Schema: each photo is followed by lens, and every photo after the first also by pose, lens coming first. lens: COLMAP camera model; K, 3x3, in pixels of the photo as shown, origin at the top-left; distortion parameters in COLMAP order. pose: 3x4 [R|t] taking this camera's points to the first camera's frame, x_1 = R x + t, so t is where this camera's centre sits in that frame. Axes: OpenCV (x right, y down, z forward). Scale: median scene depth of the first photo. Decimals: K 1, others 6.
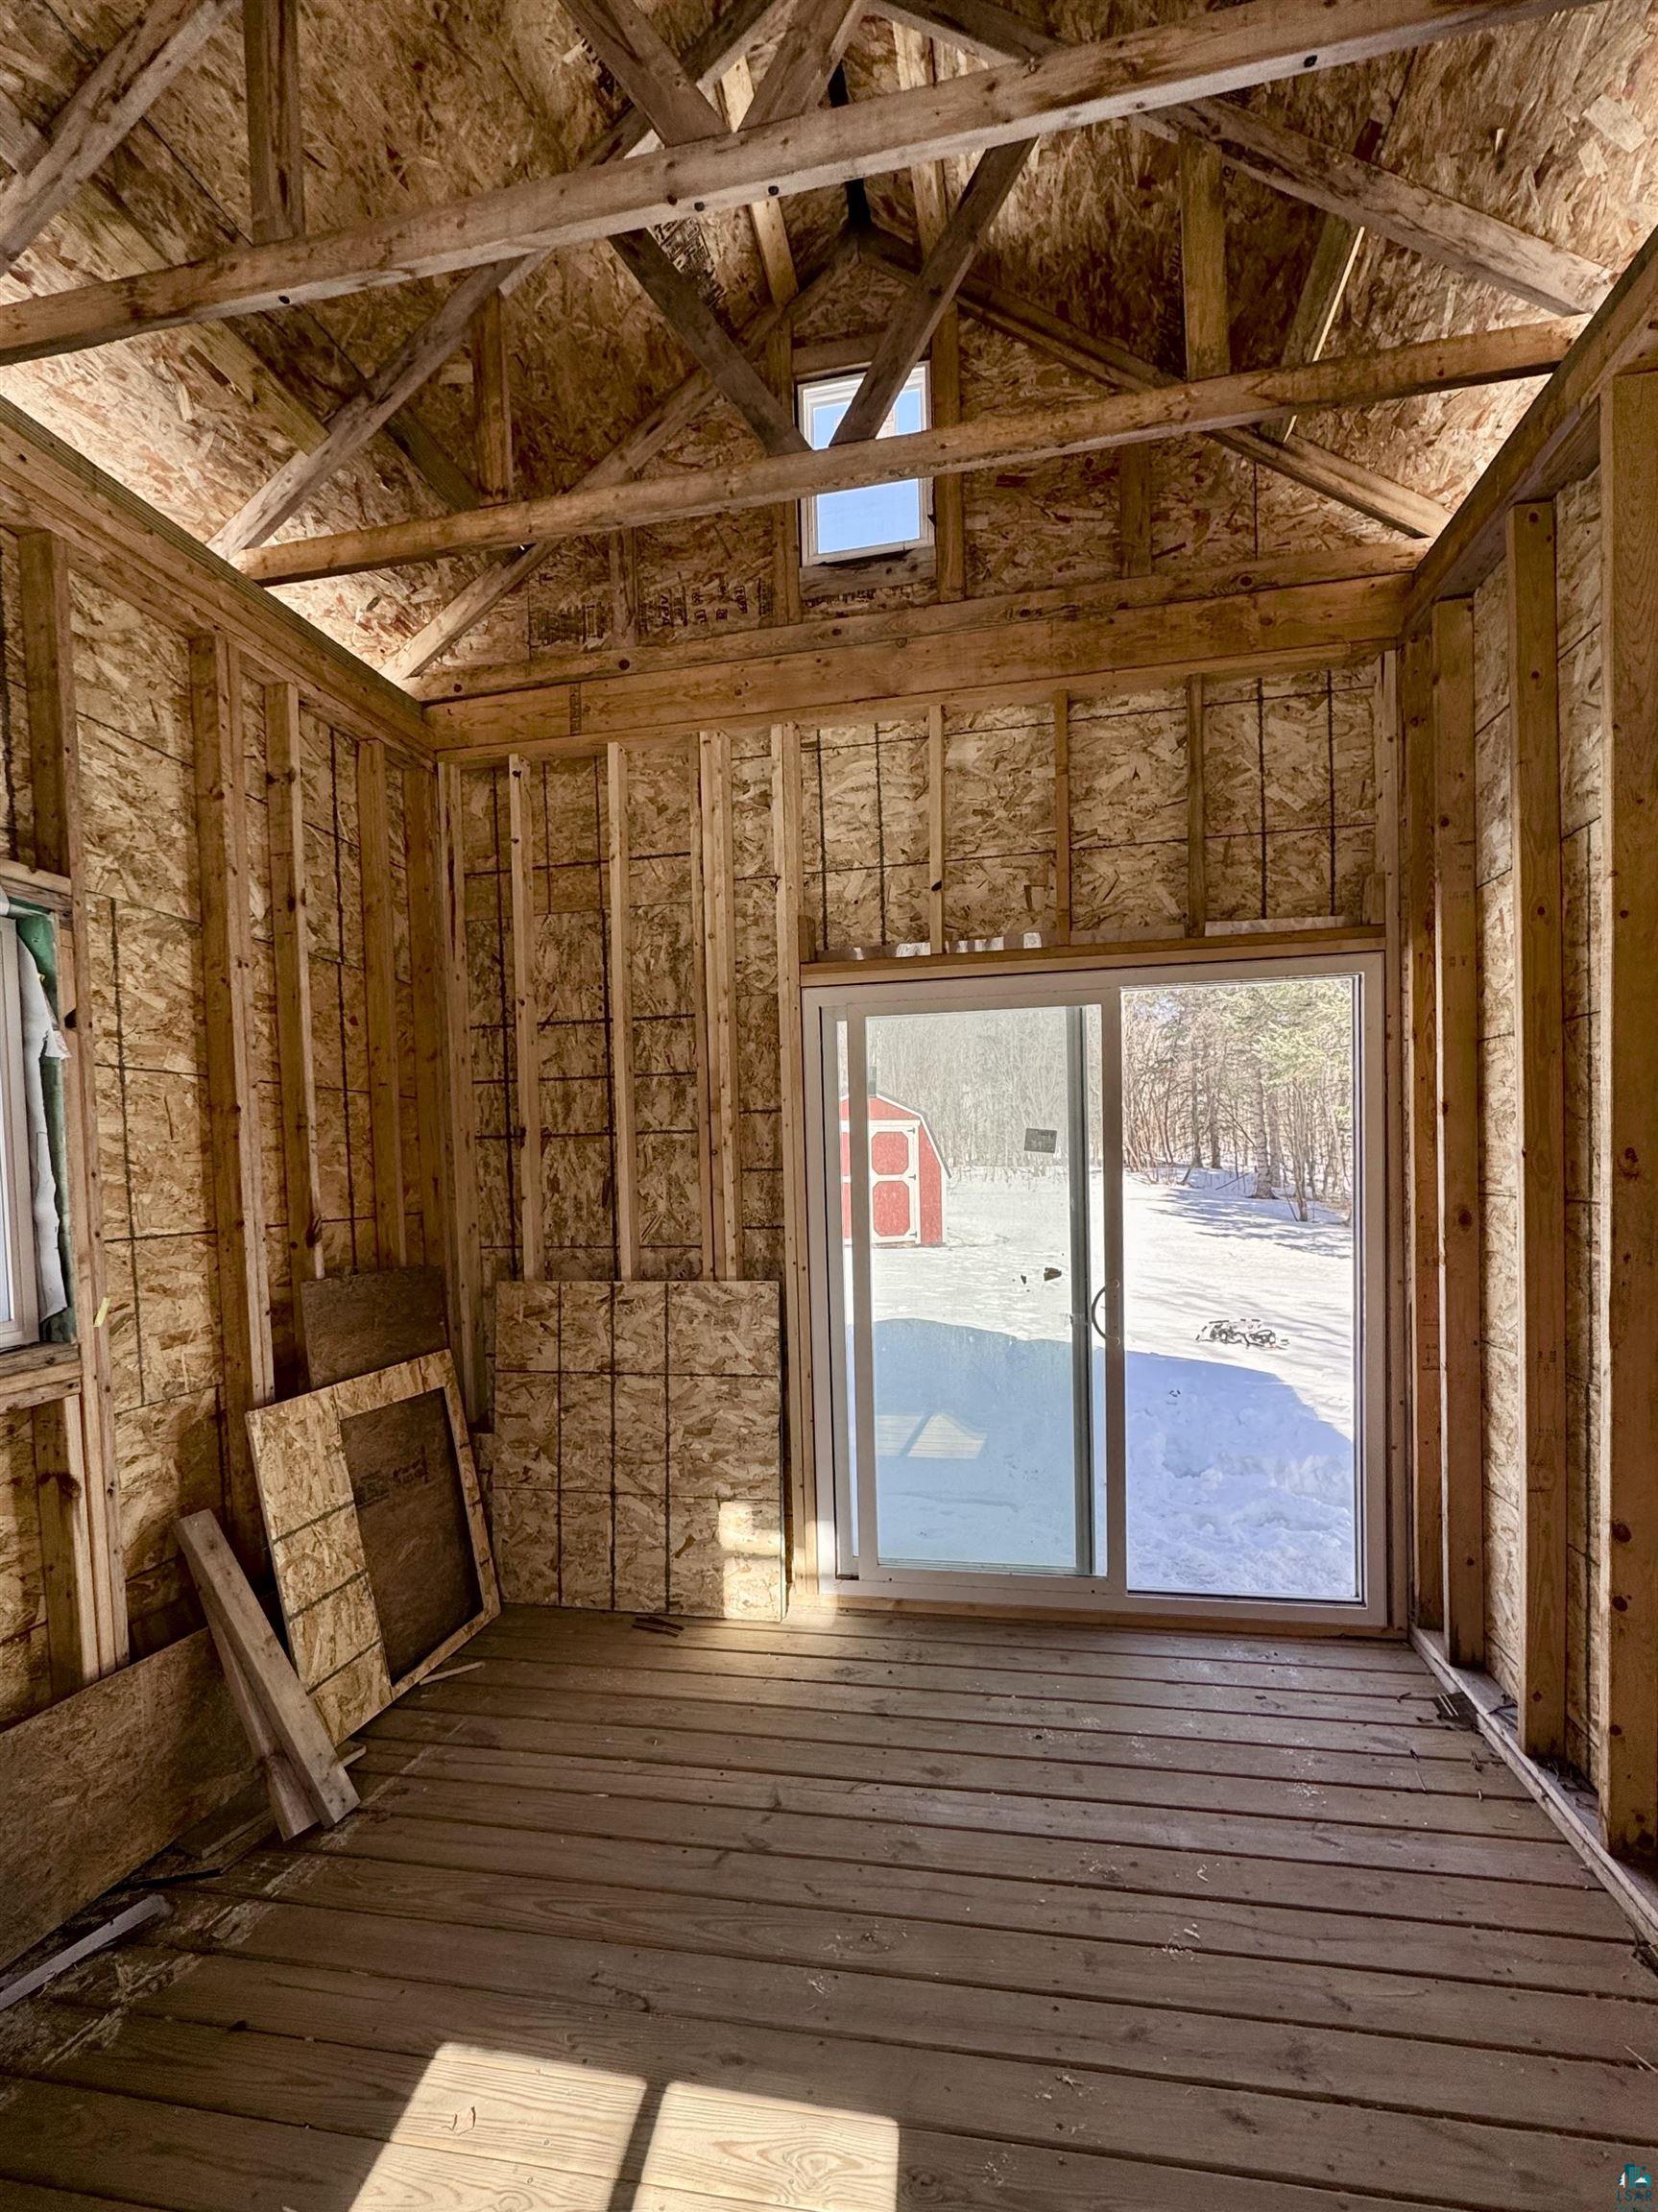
lens RADIAL K [[997.3, 0, 816.7], [0, 997.3, 1205.5], [0, 0, 1]] dist [0.000178, 0.000093]
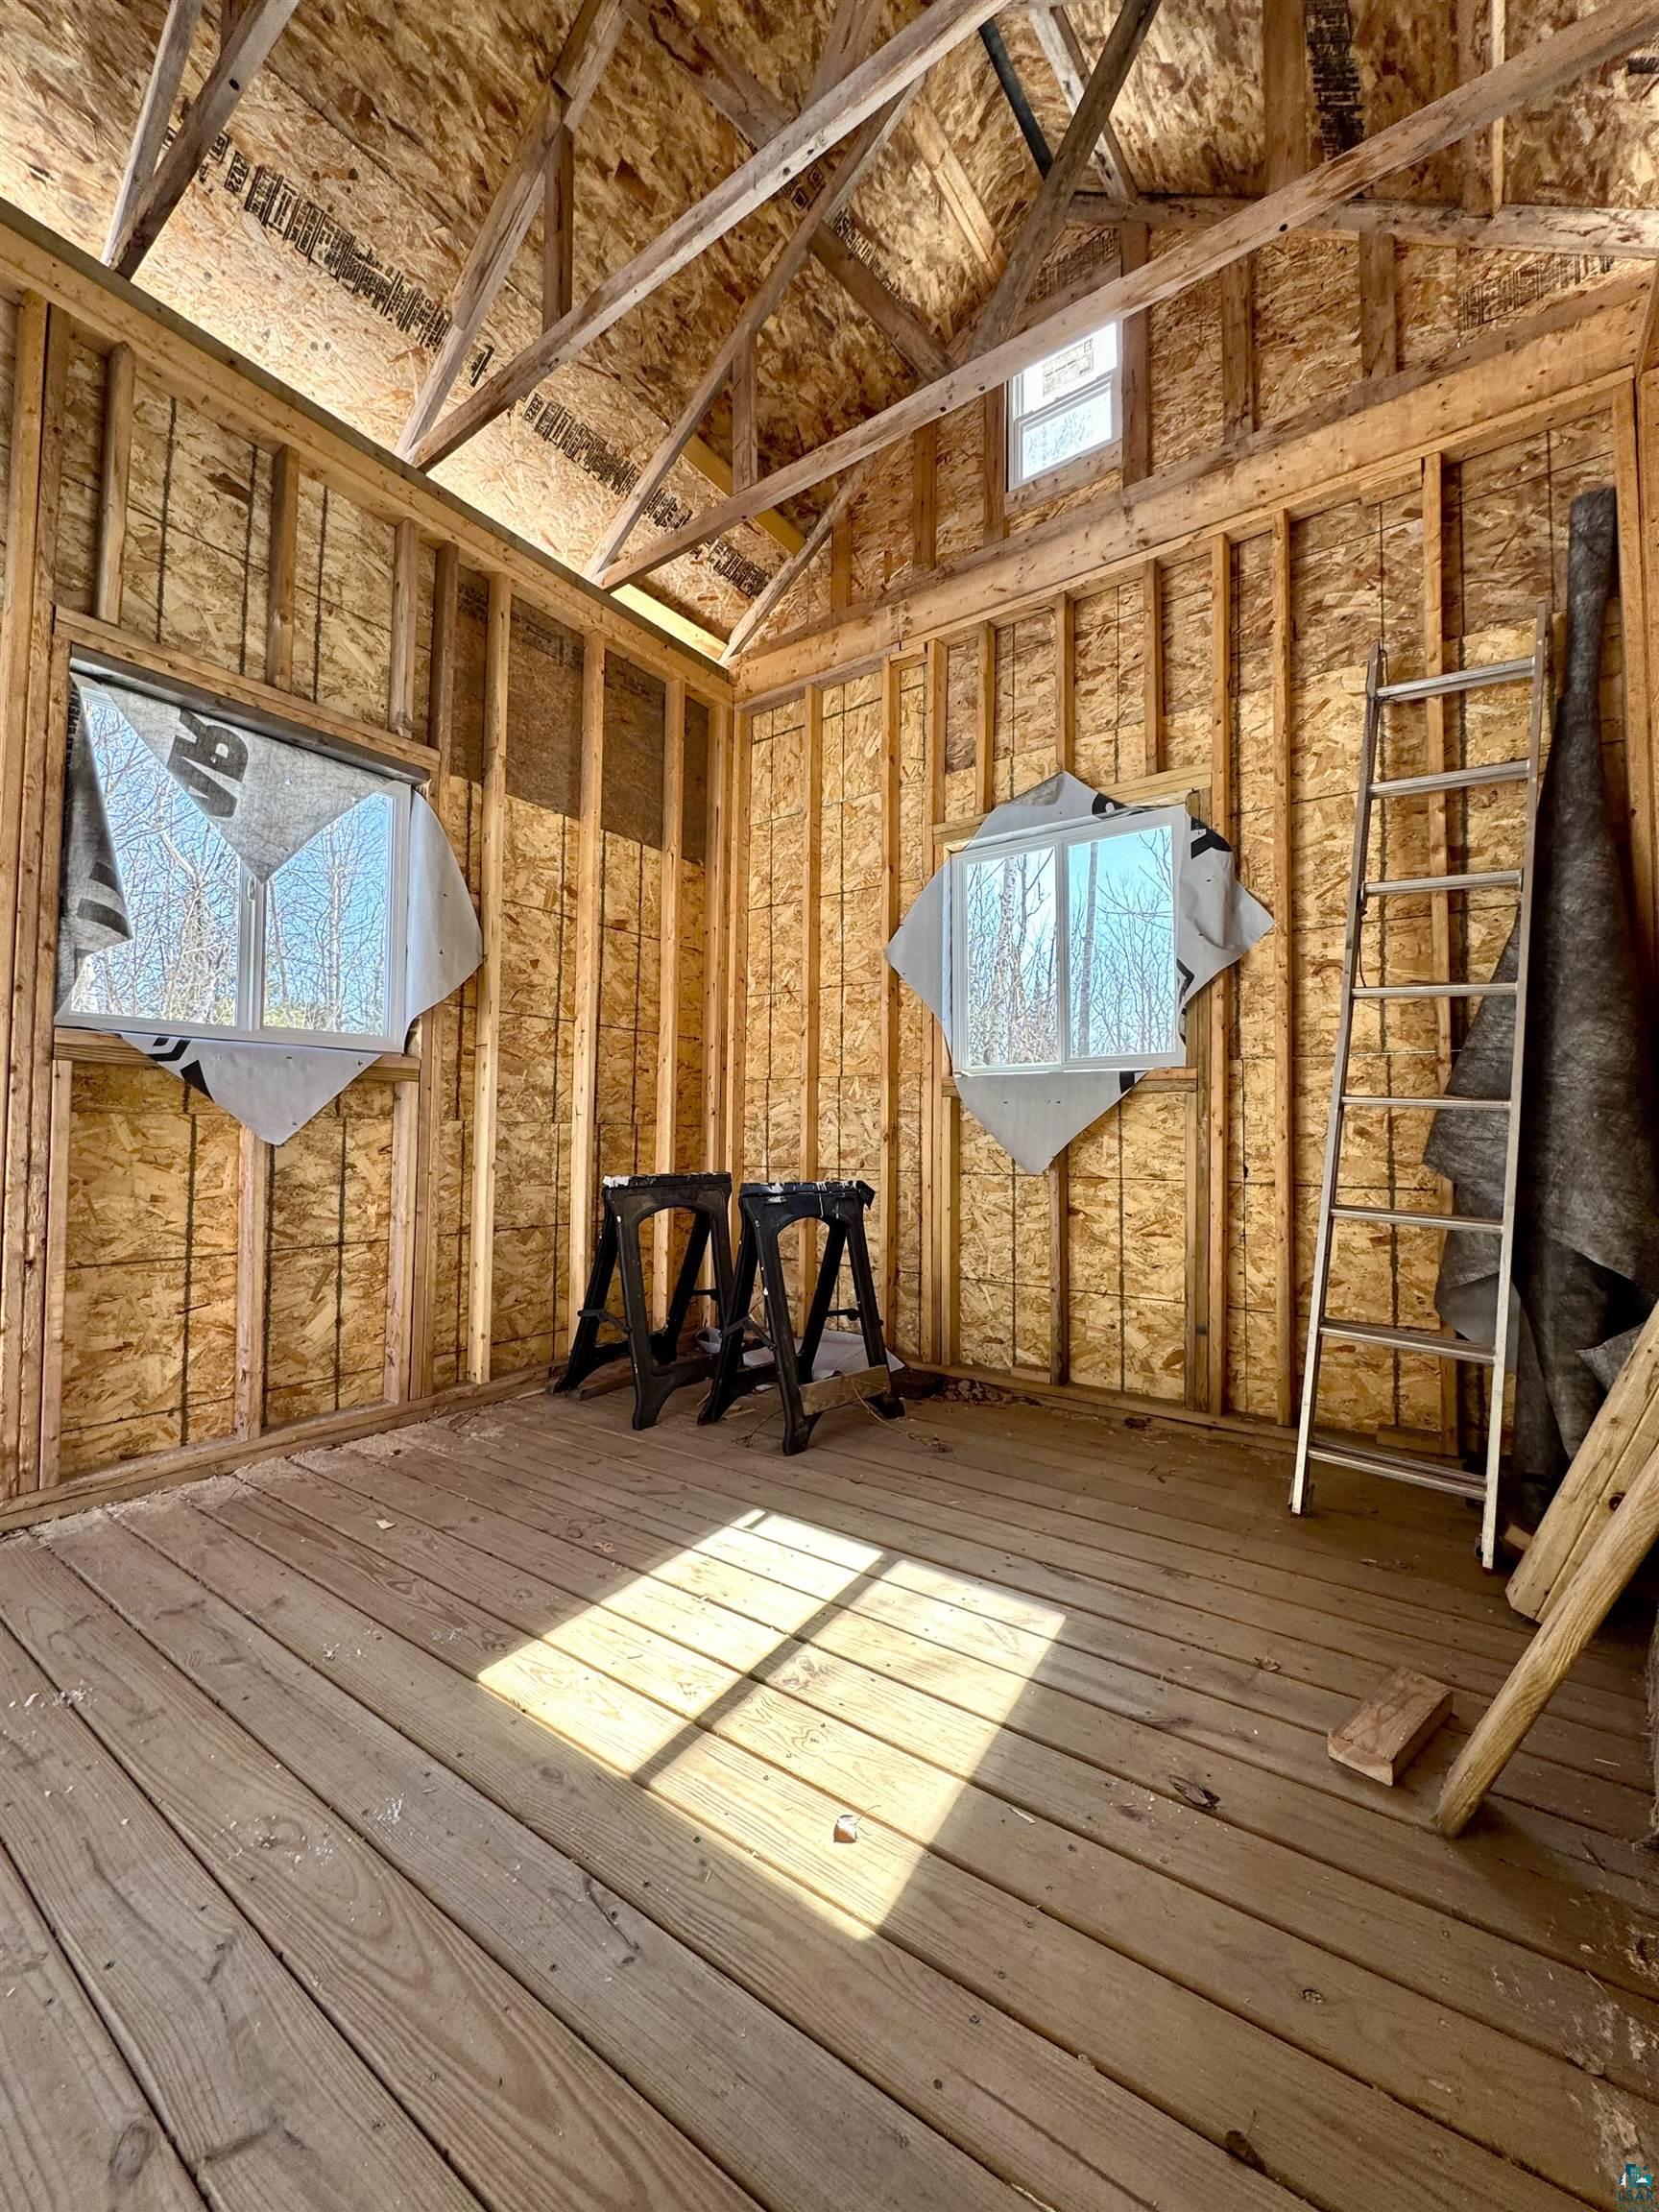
lens RADIAL K [[880.1, 0, 829.5], [0, 880.1, 1106.0], [0, 0, 1]] dist [-0.002543, -0.000498]
pose [[-0.909527, 0.034935, 0.414174, -0.410836], [0.035212, 0.999356, -0.006968, 0.184170], [-0.414150, 0.008246, -0.910171, 1.007535]]
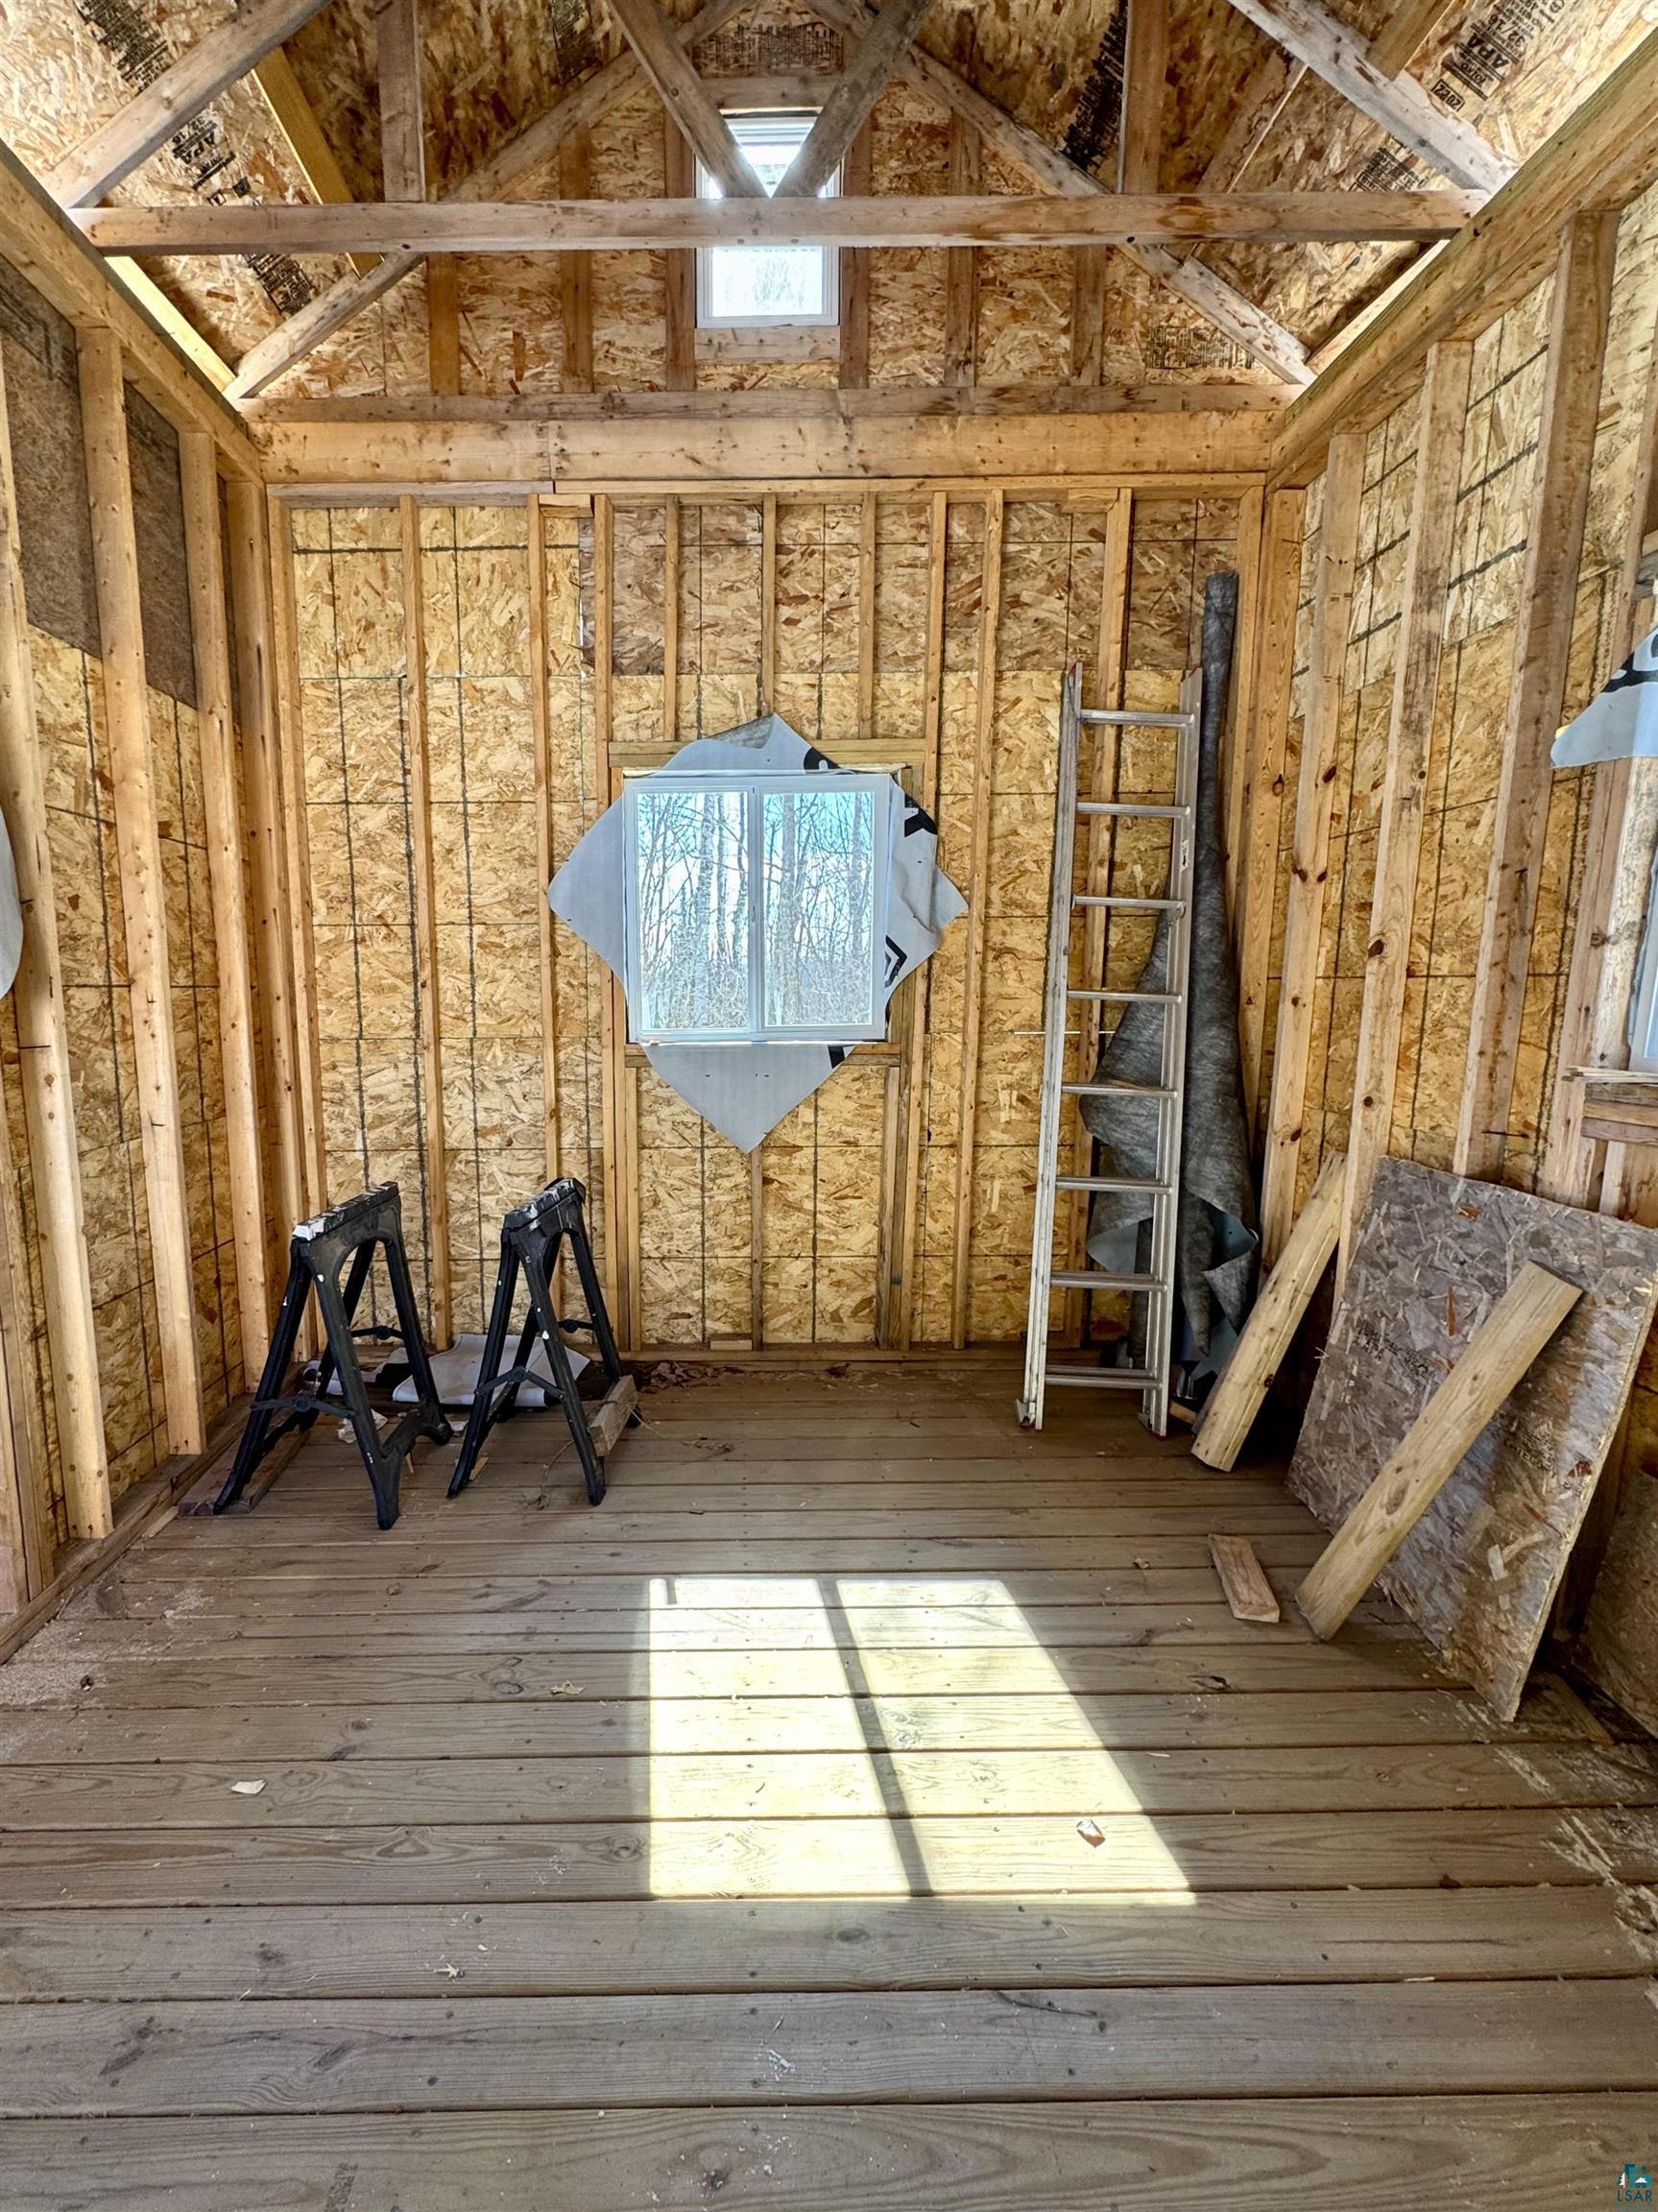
lens RADIAL K [[991.0, 0, 734.9], [0, 991.0, 1147.9], [0, 0, 1]] dist [-0.001232, -0.000733]
pose [[-0.980763, 0.067507, -0.183157, 0.073709], [0.028863, 0.978135, 0.205960, 0.009134], [0.193056, 0.196711, -0.961267, 1.057001]]
